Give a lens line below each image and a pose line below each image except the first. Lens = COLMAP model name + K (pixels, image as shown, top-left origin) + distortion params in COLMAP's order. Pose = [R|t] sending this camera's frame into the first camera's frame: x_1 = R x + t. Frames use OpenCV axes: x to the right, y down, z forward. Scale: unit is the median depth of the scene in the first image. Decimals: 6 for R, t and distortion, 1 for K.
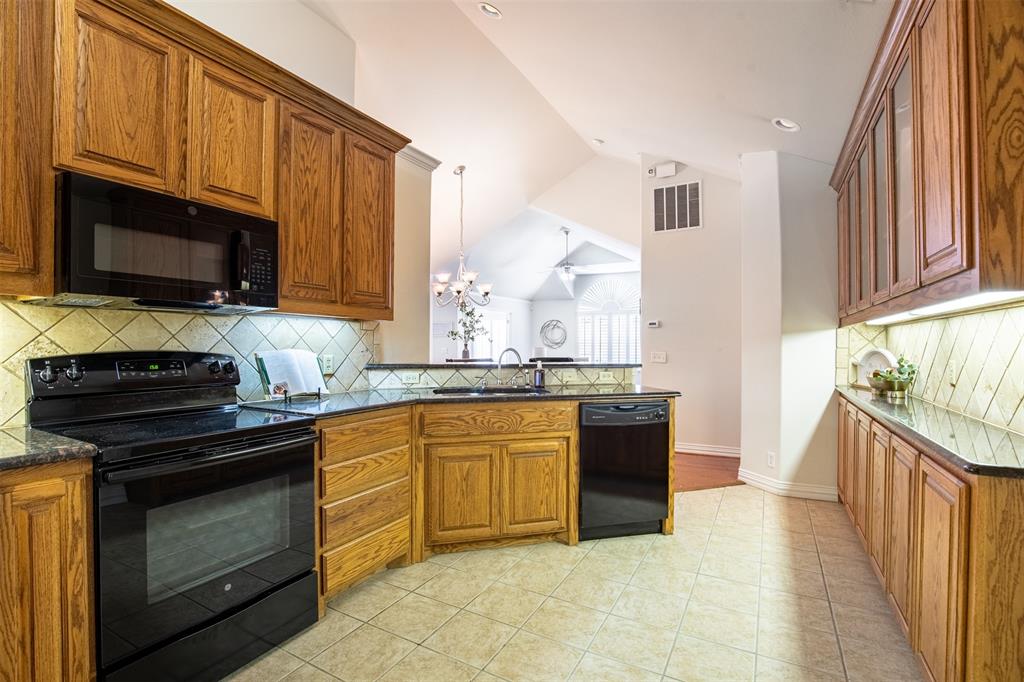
lens RADIAL K [[469.3, 0, 511.1], [0, 469.3, 346.2], [0, 0, 1]] dist [-0.014977, 0.000182]
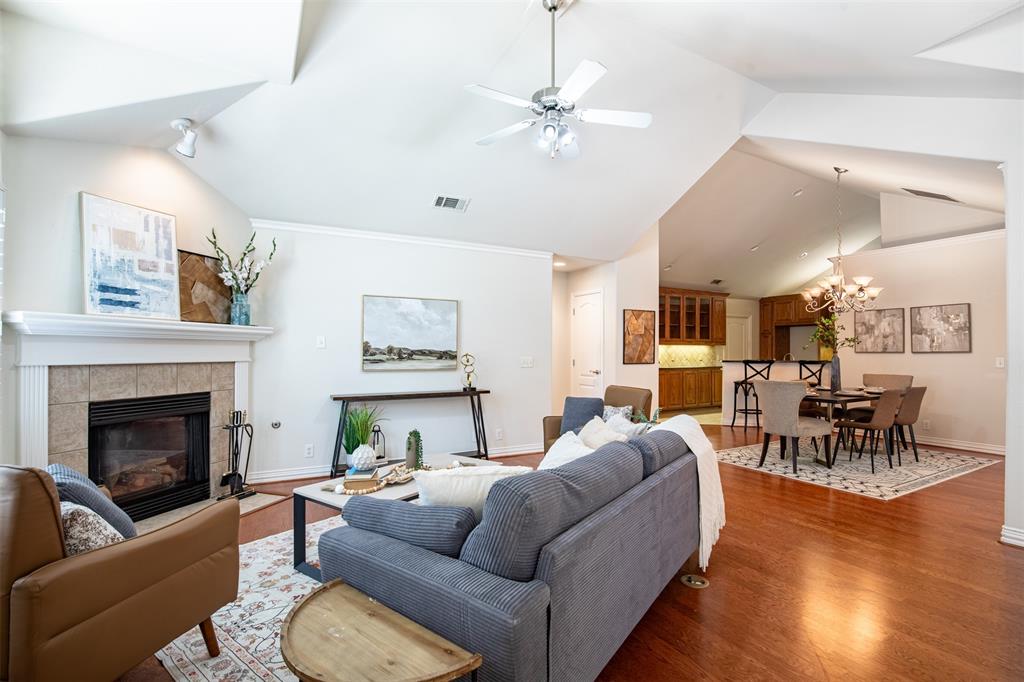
lens RADIAL K [[469.4, 0, 510.3], [0, 469.4, 345.3], [0, 0, 1]] dist [-0.030068, 0.001581]
pose [[-0.843474, 0.002022, 0.537166, -0.108848], [-0.003345, 0.999954, -0.009016, -0.015468], [-0.537159, -0.009402, -0.843429, 5.161130]]
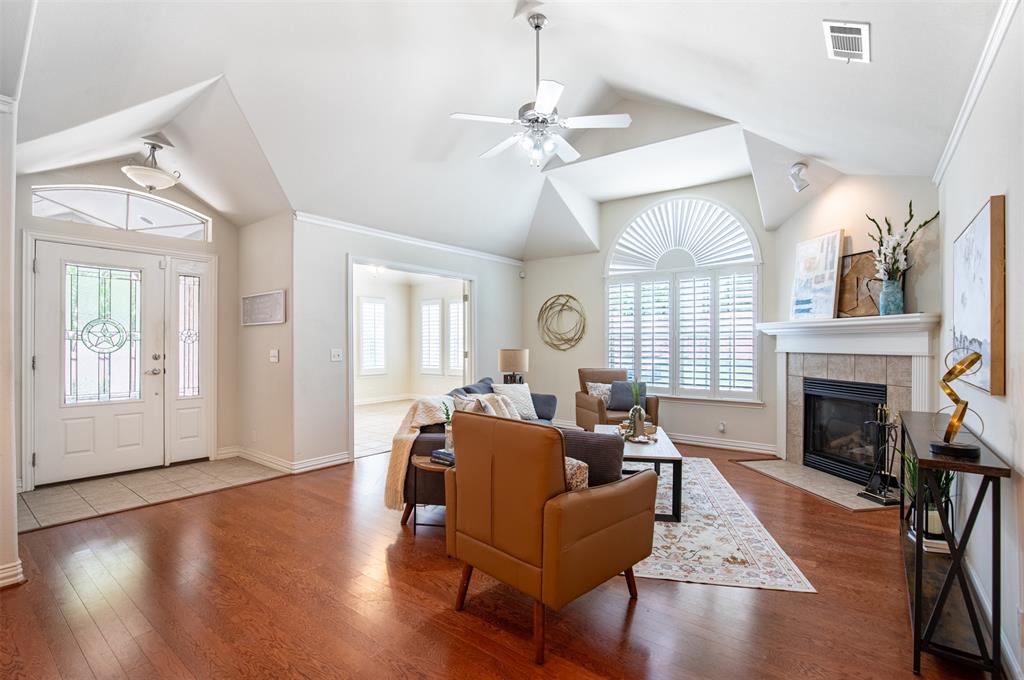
lens RADIAL K [[469.4, 0, 510.3], [0, 469.4, 344.3], [0, 0, 1]] dist [-0.030068, 0.001581]
pose [[0.989641, -0.002402, -0.143545, 0.595179], [0.002146, 0.999996, -0.001936, -0.004160], [0.143549, 0.001608, 0.989642, 2.633926]]
